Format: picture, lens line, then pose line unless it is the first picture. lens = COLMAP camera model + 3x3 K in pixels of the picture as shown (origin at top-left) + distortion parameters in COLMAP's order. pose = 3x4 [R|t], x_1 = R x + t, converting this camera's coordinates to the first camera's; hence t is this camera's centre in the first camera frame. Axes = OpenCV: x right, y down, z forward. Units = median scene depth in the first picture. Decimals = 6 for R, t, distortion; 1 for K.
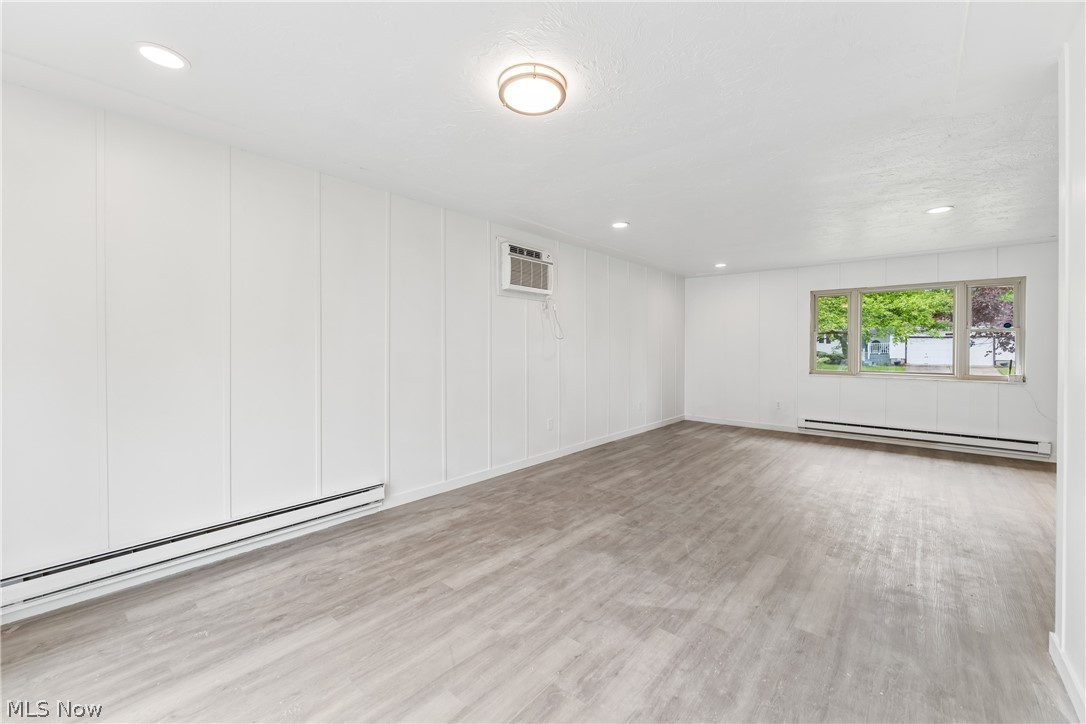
lens RADIAL K [[438.9, 0, 539.6], [0, 438.9, 363.4], [0, 0, 1]] dist [-0.000695, -0.000213]
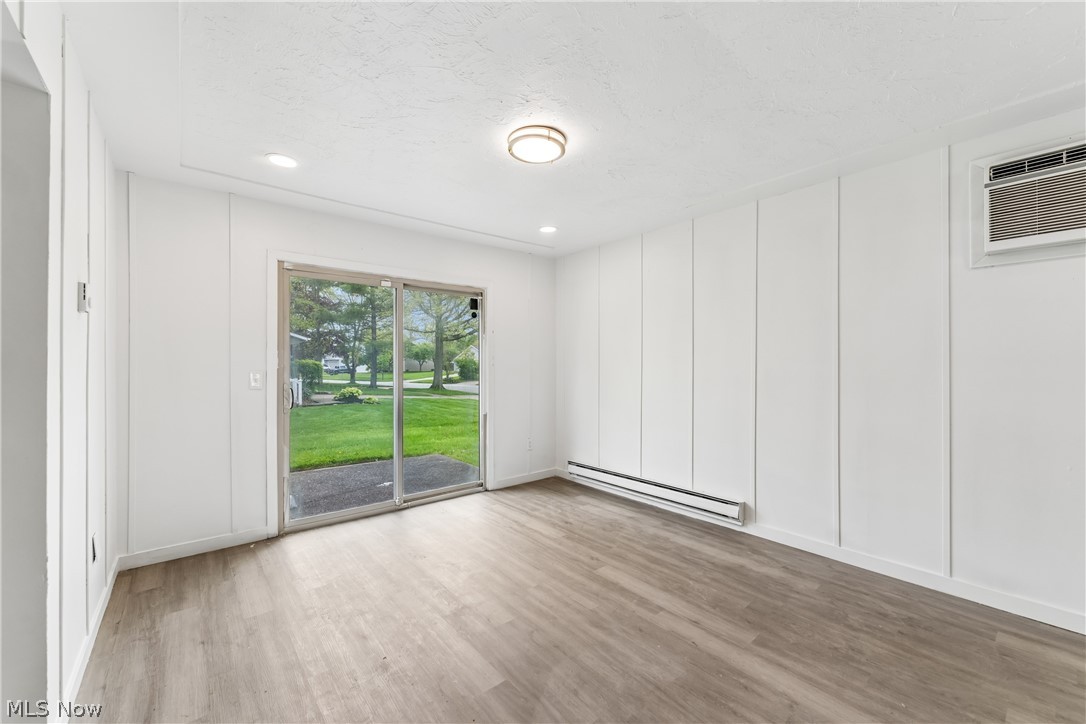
lens RADIAL K [[438.9, 0, 539.6], [0, 438.9, 363.4], [0, 0, 1]] dist [-0.000695, -0.000213]
pose [[-0.173515, -0.003455, -0.984825, 0.774499], [-0.033802, 0.999426, 0.002450, -0.027512], [0.984251, 0.033714, -0.173532, 0.817658]]
